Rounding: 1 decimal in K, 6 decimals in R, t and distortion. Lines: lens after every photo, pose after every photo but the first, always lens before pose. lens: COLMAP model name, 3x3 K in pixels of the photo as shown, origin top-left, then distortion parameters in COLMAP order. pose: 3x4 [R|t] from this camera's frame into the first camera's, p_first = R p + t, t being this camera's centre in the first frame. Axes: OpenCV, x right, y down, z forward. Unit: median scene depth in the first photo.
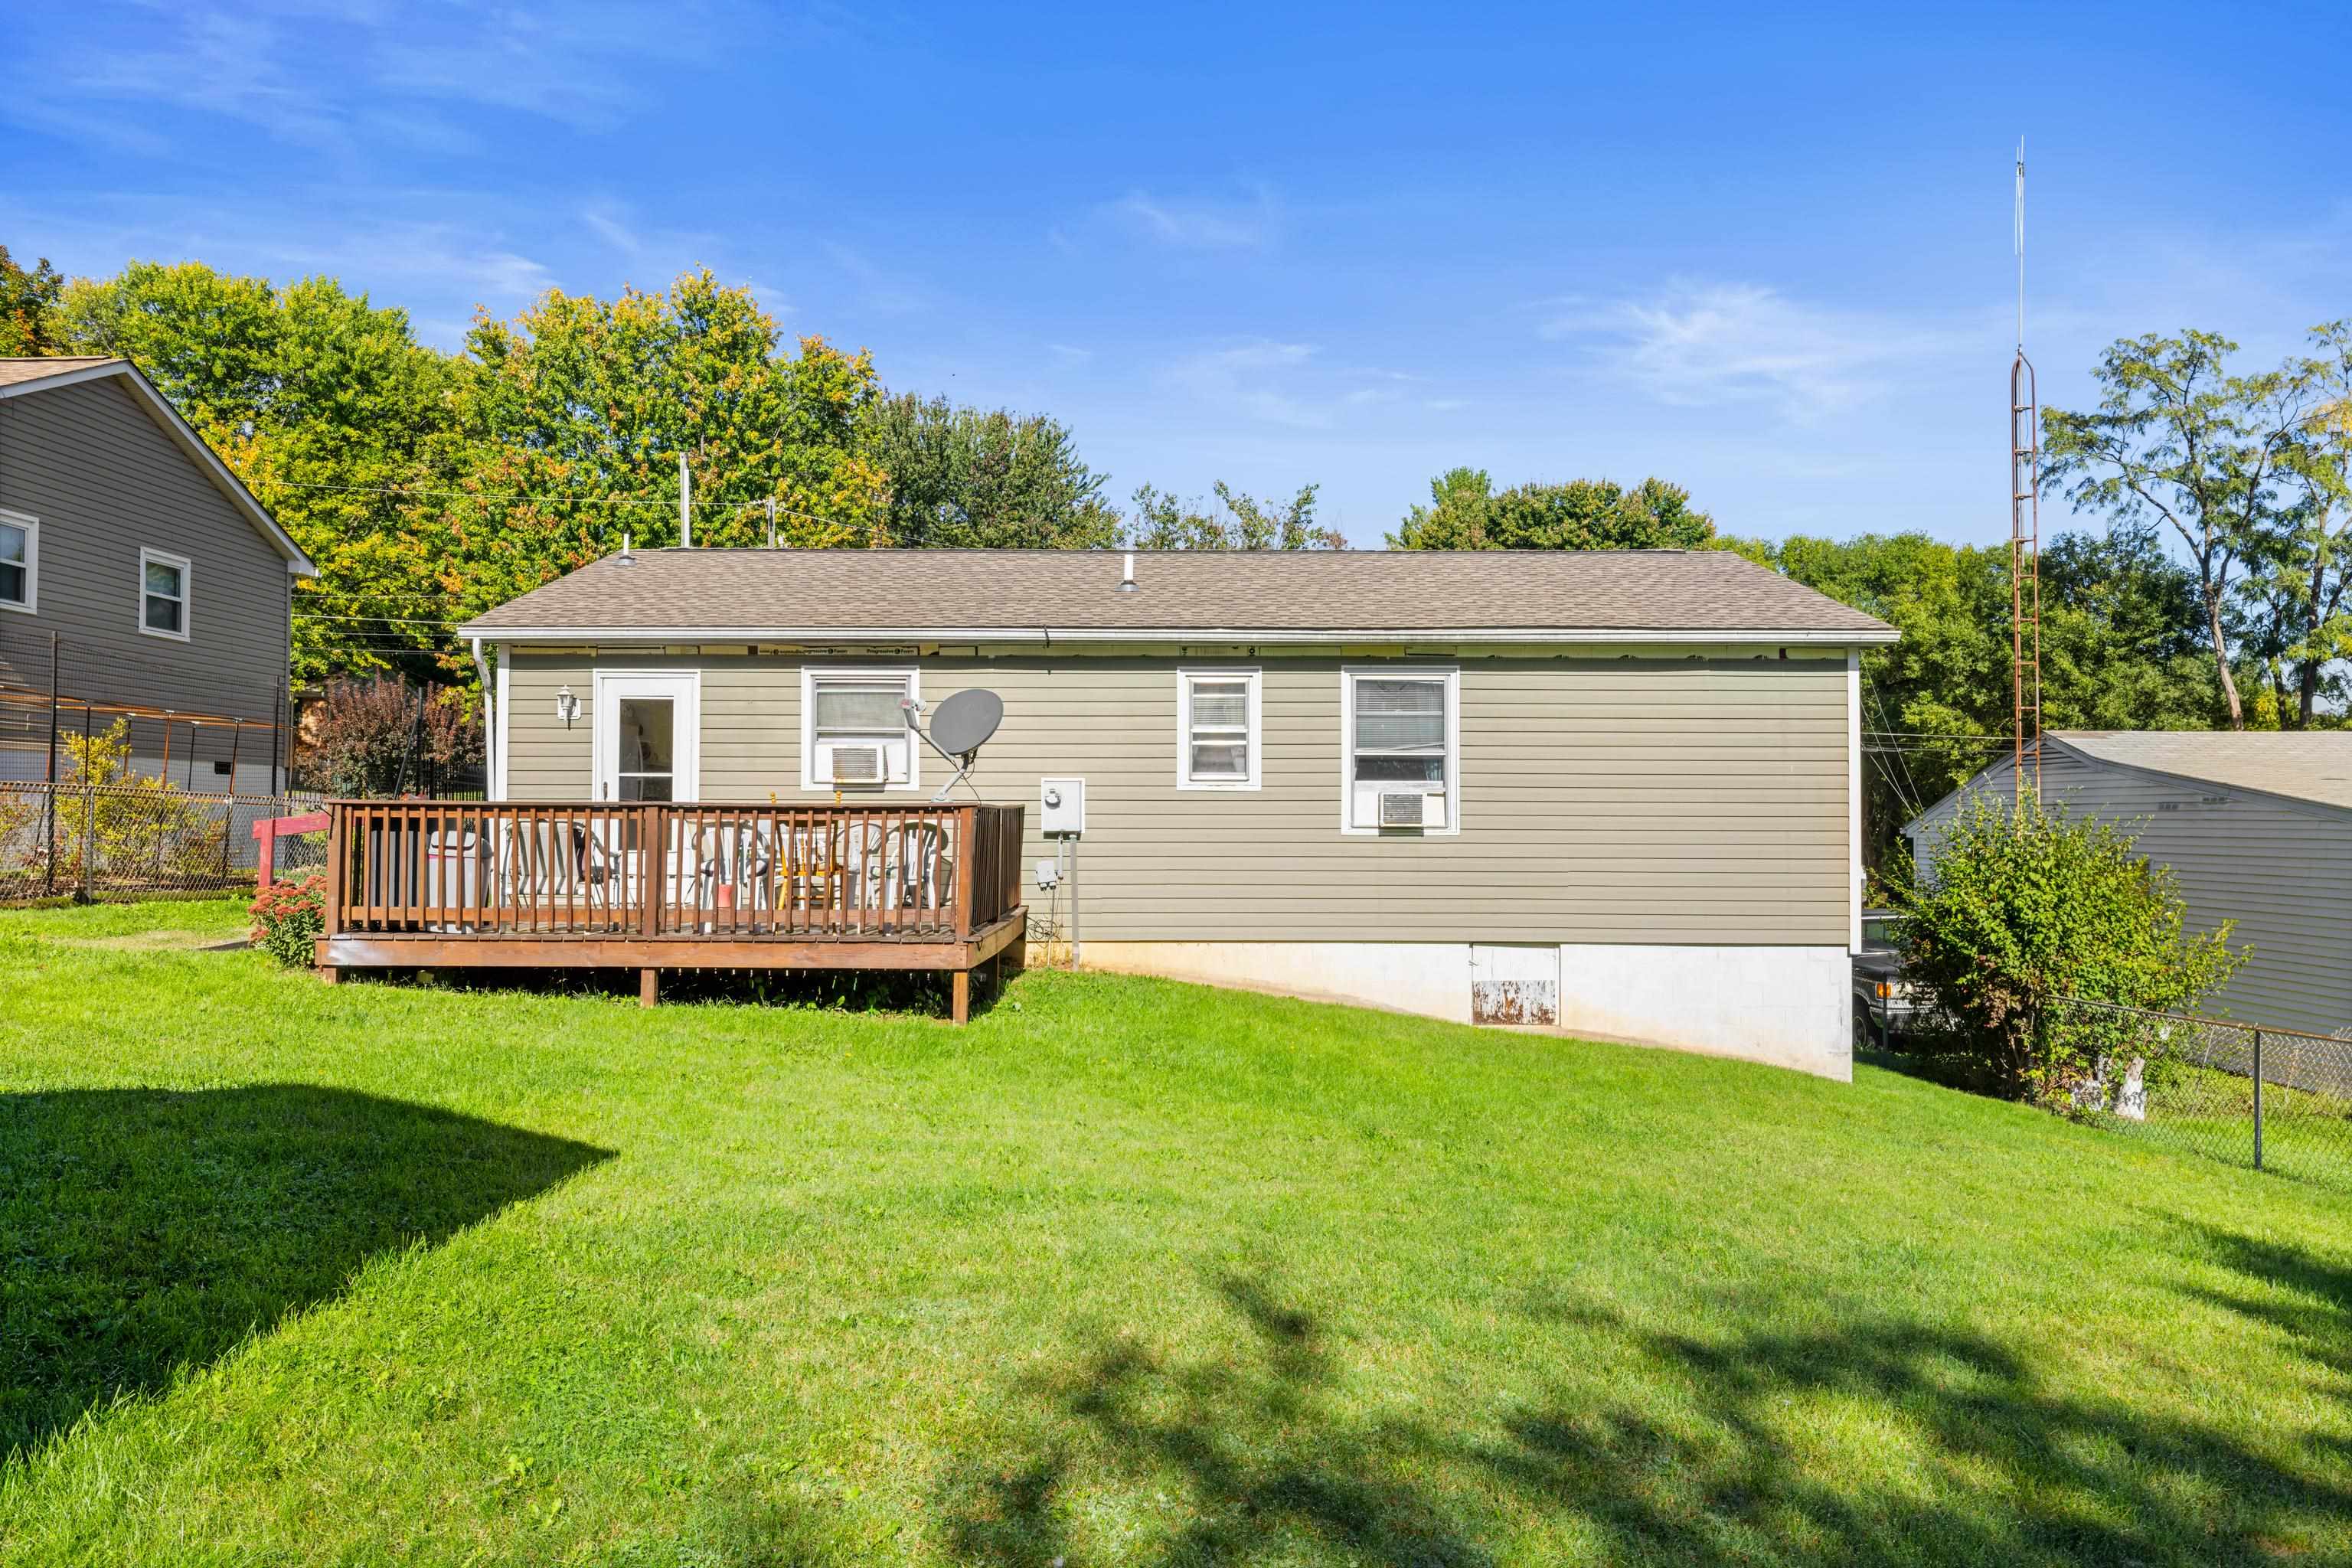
lens RADIAL K [[1631.0, 0, 1168.6], [0, 1631.0, 780.2], [0, 0, 1]] dist [-0.001421, -0.000066]
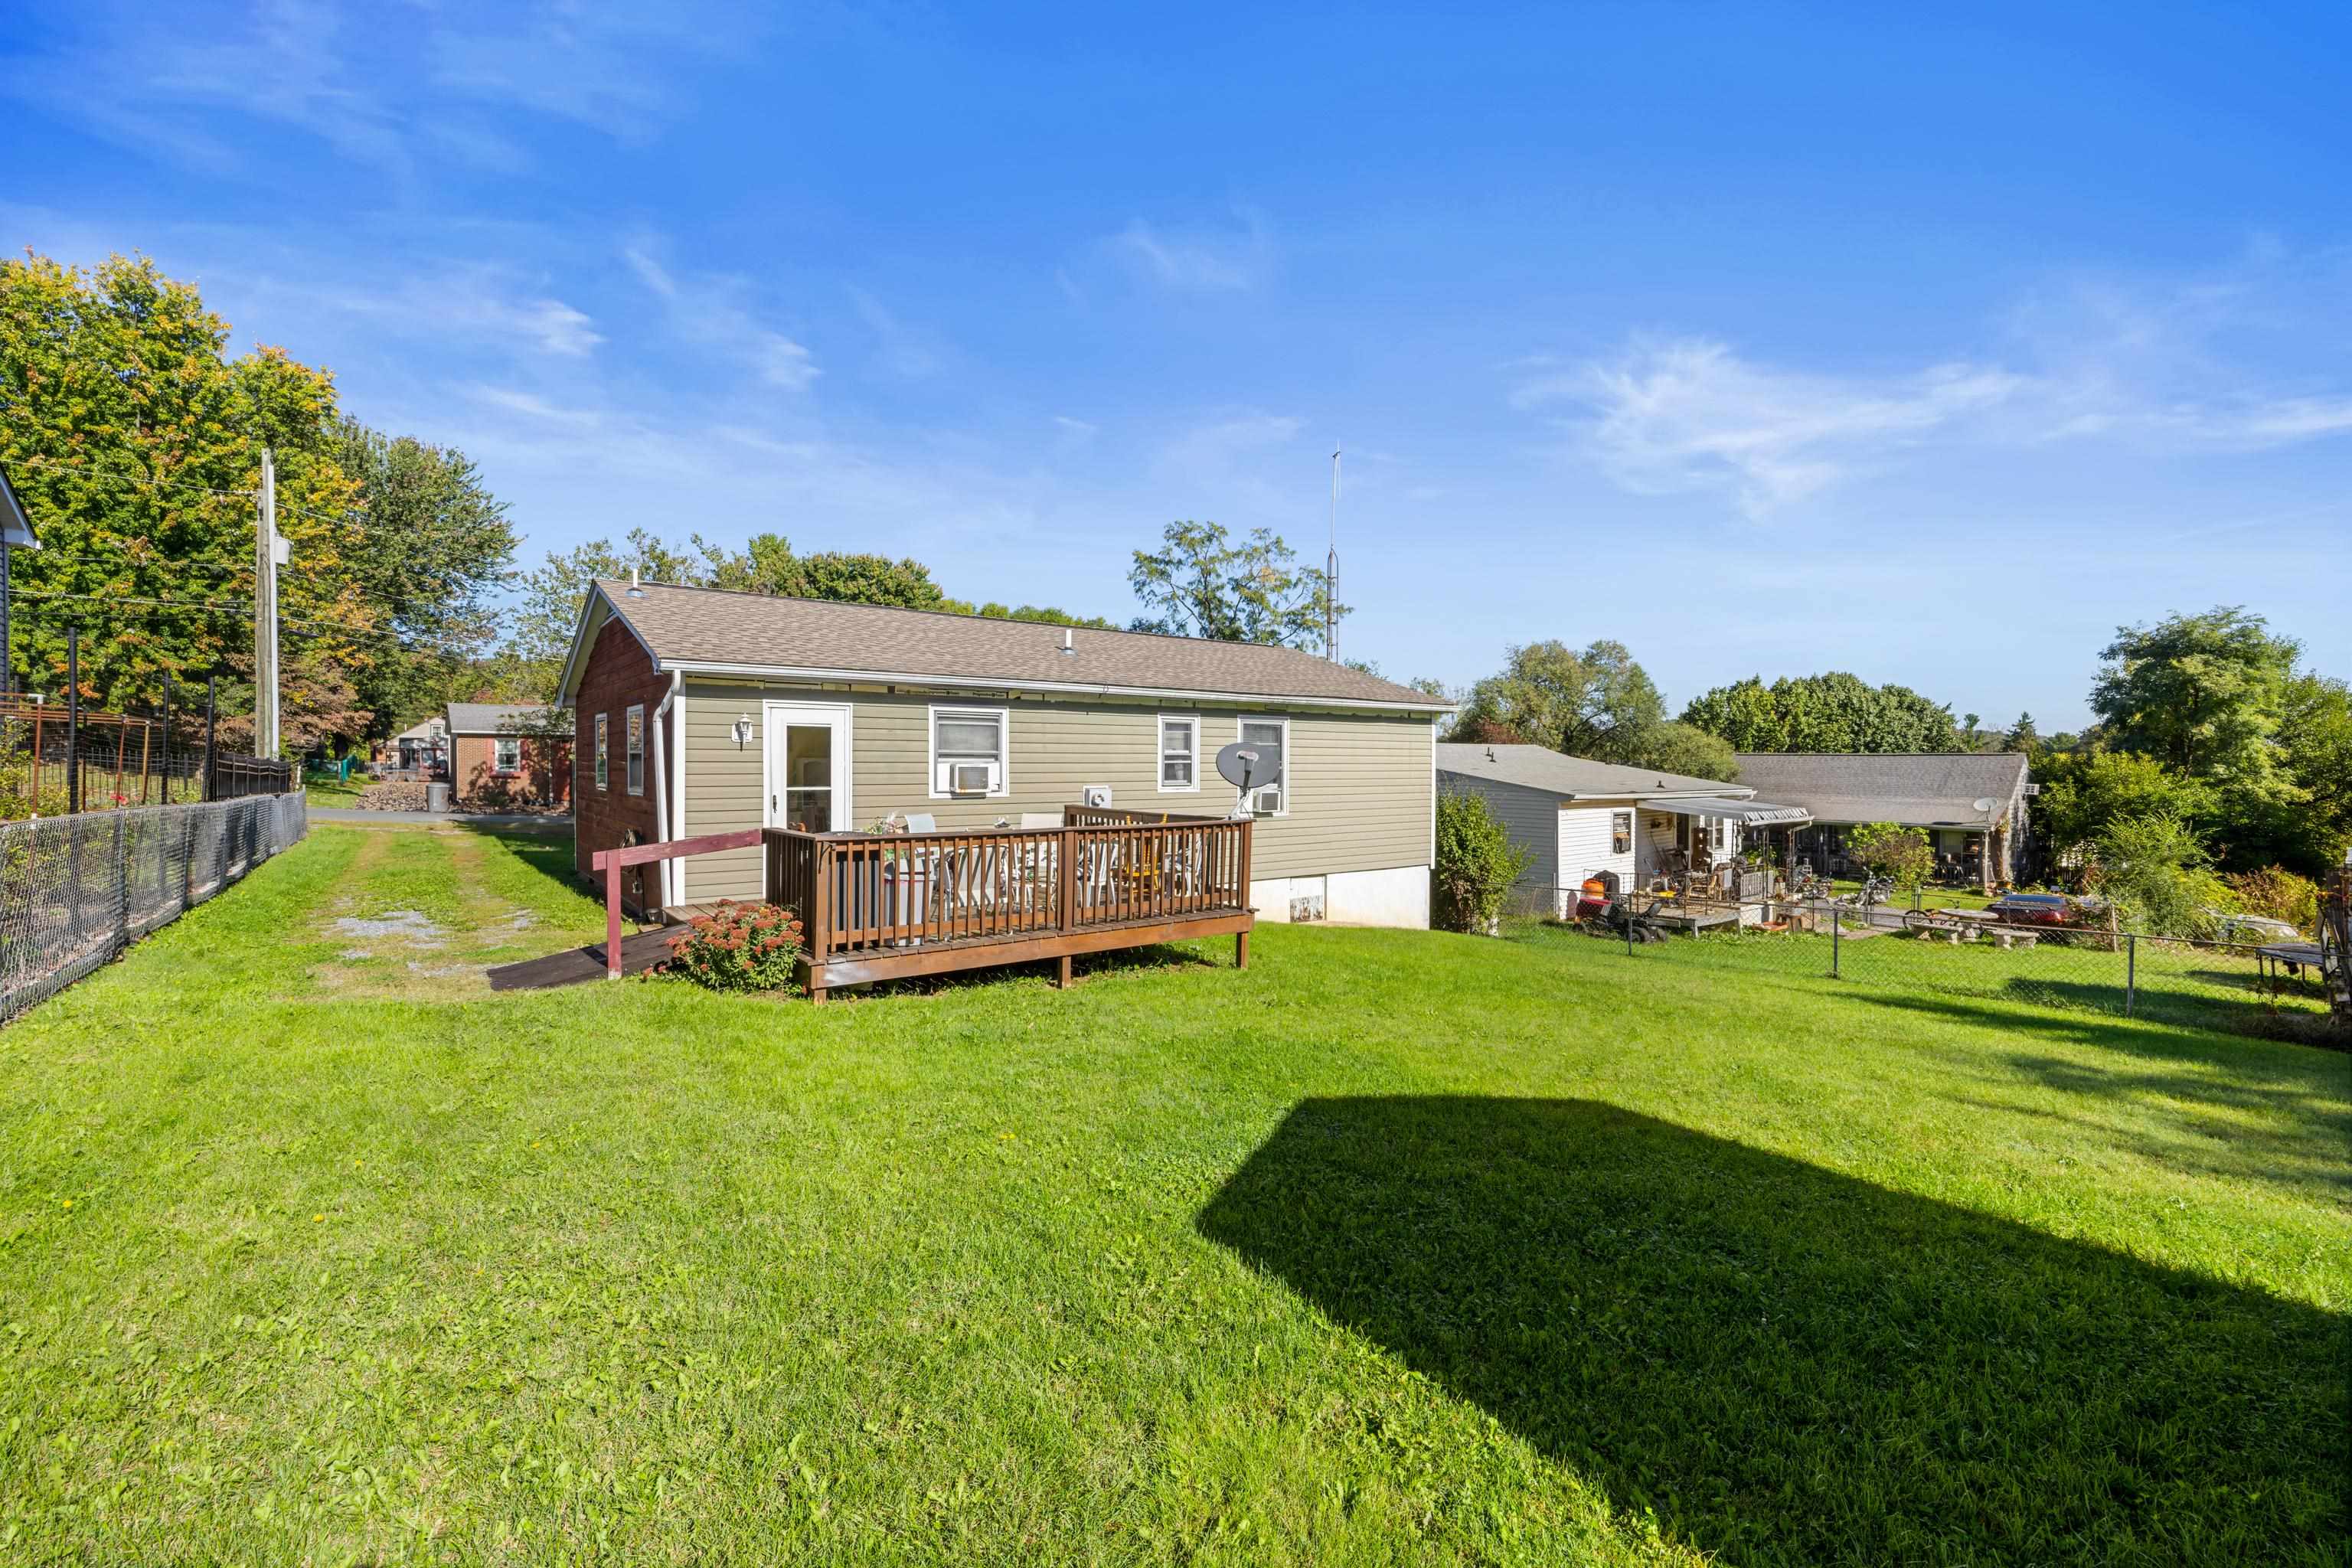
lens RADIAL K [[991.3, 0, 1173.9], [0, 991.3, 777.2], [0, 0, 1]] dist [0.002056, 0.000609]
pose [[0.789501, -0.010420, 0.613660, -0.557482], [-0.016203, 0.999154, 0.037811, -0.044029], [-0.613535, -0.039795, 0.788664, 0.248932]]
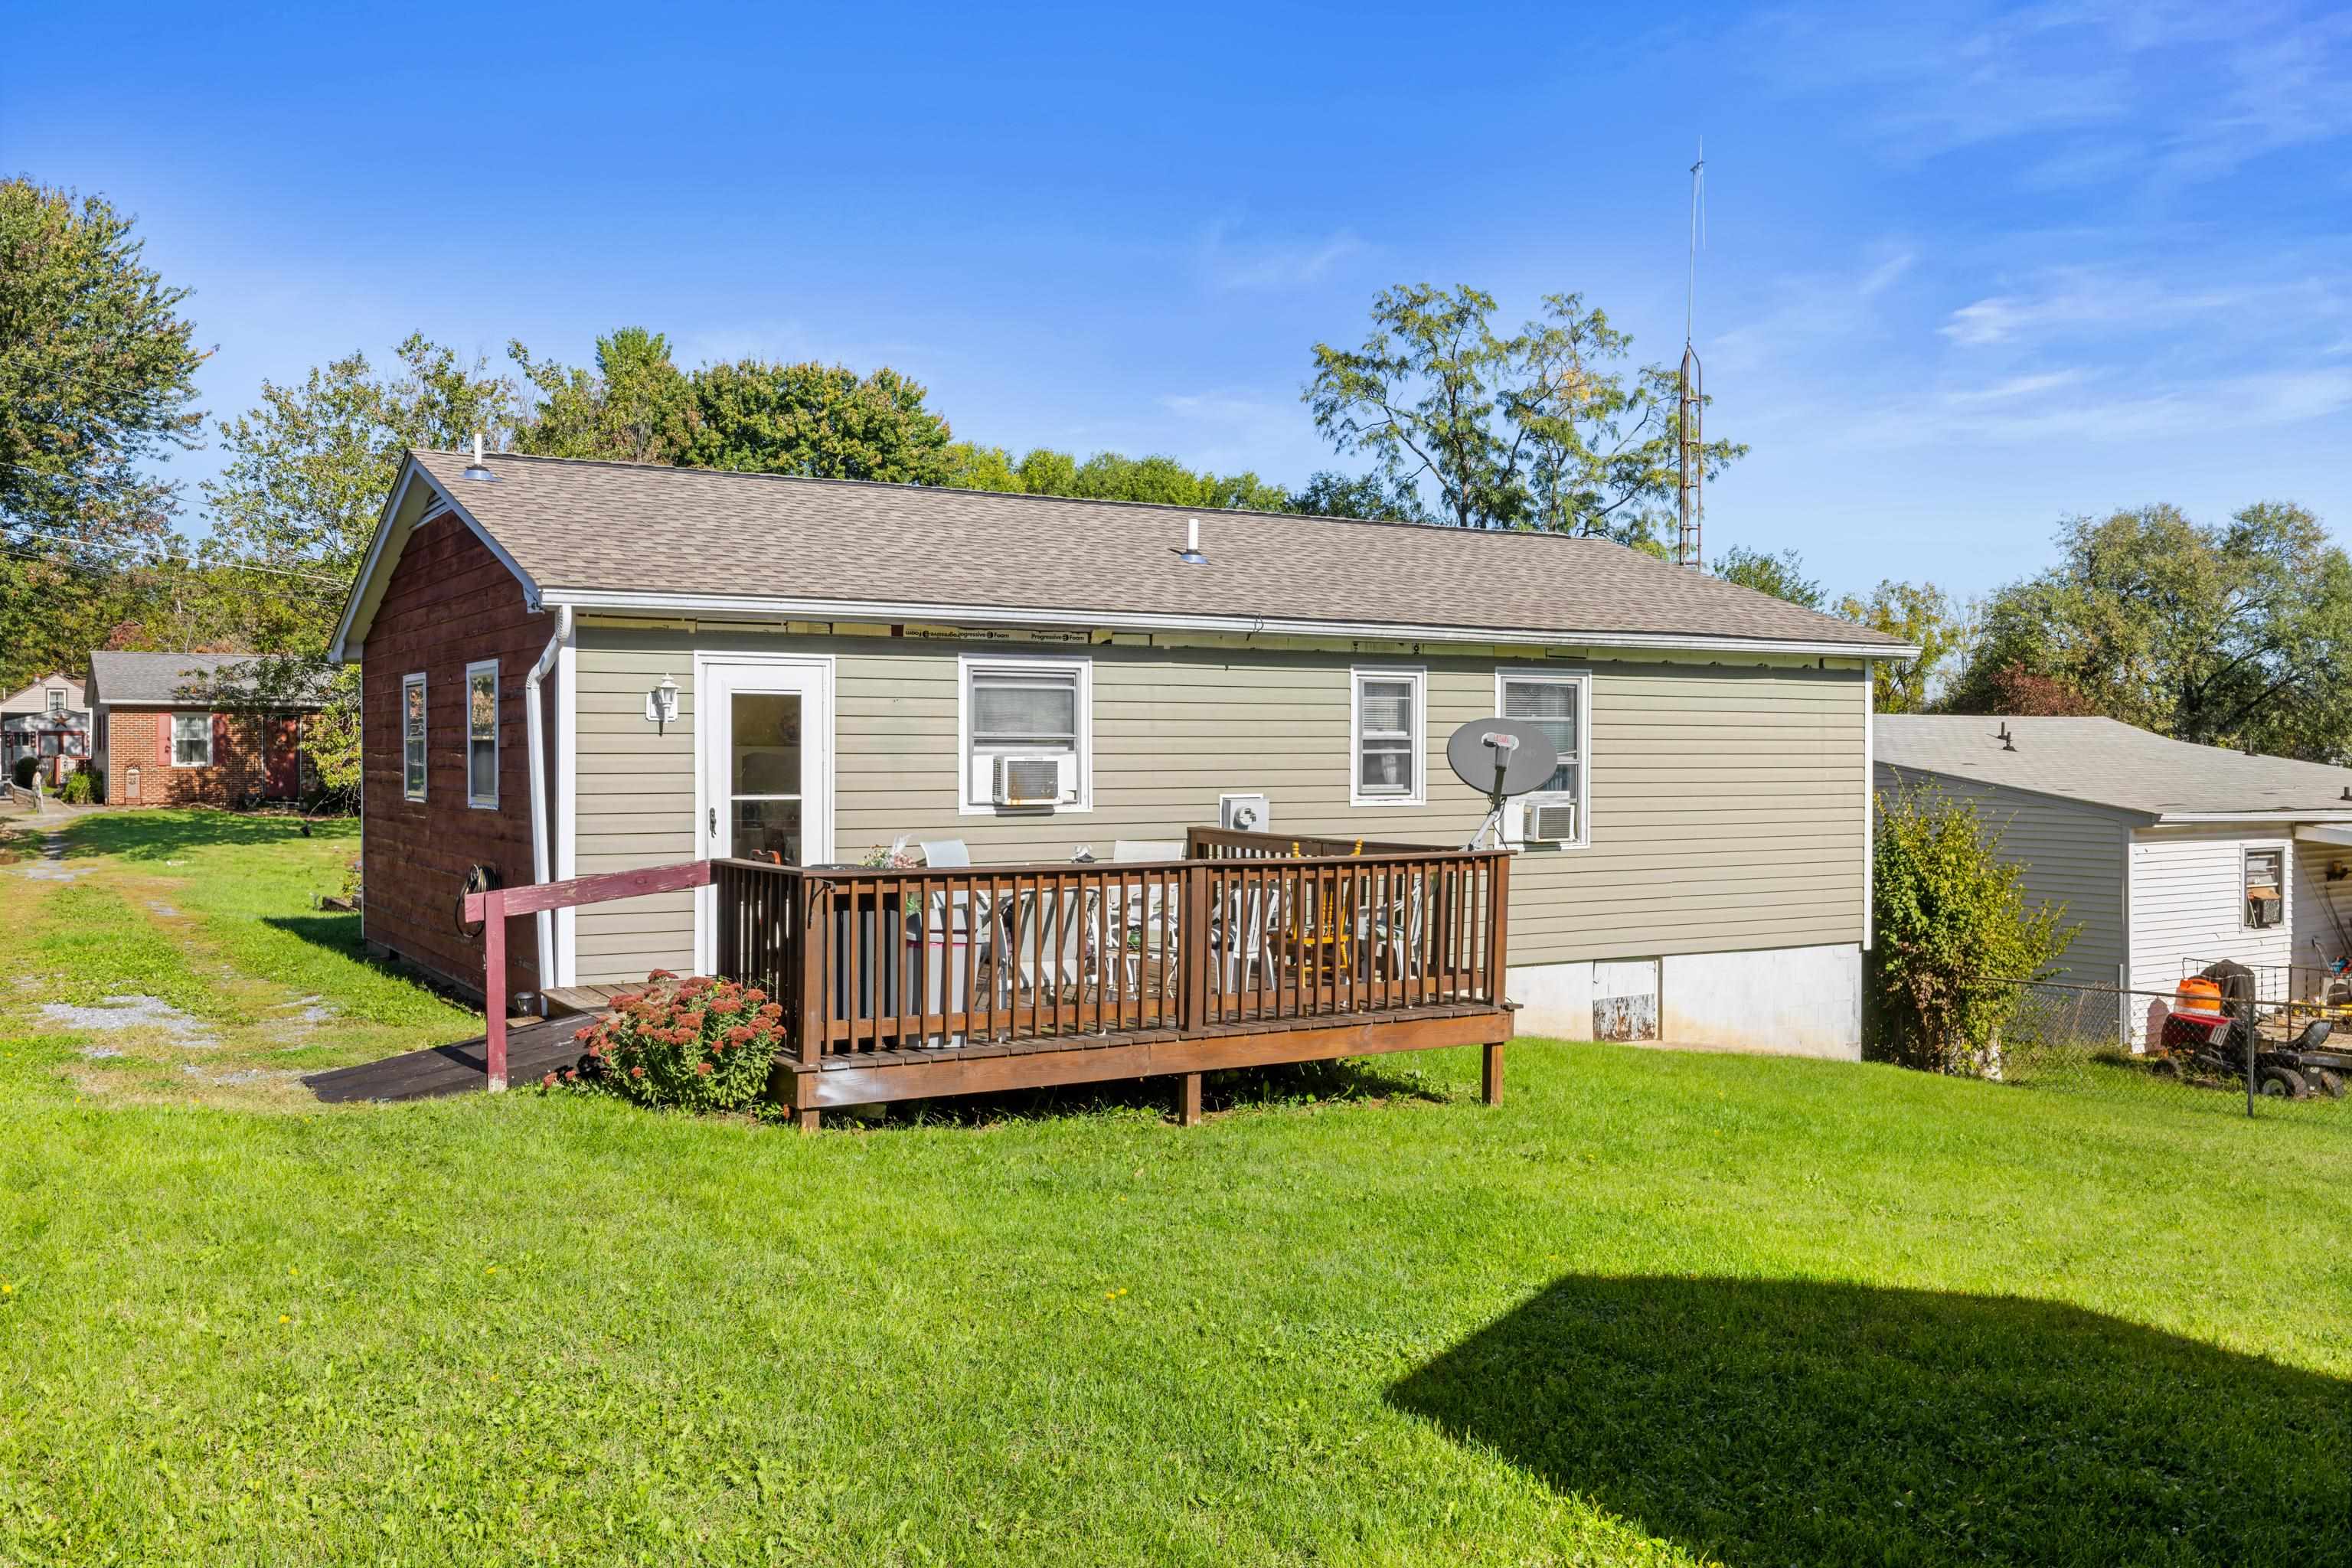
lens RADIAL K [[1958.5, 0, 1176.0], [0, 1958.5, 784.0], [0, 0, 1]] dist [-0.004072, 0.008007]
pose [[0.852823, -0.011392, 0.522076, -0.620203], [-0.011143, 0.999137, 0.040004, -0.046517], [-0.522082, -0.039934, 0.851960, 0.154773]]
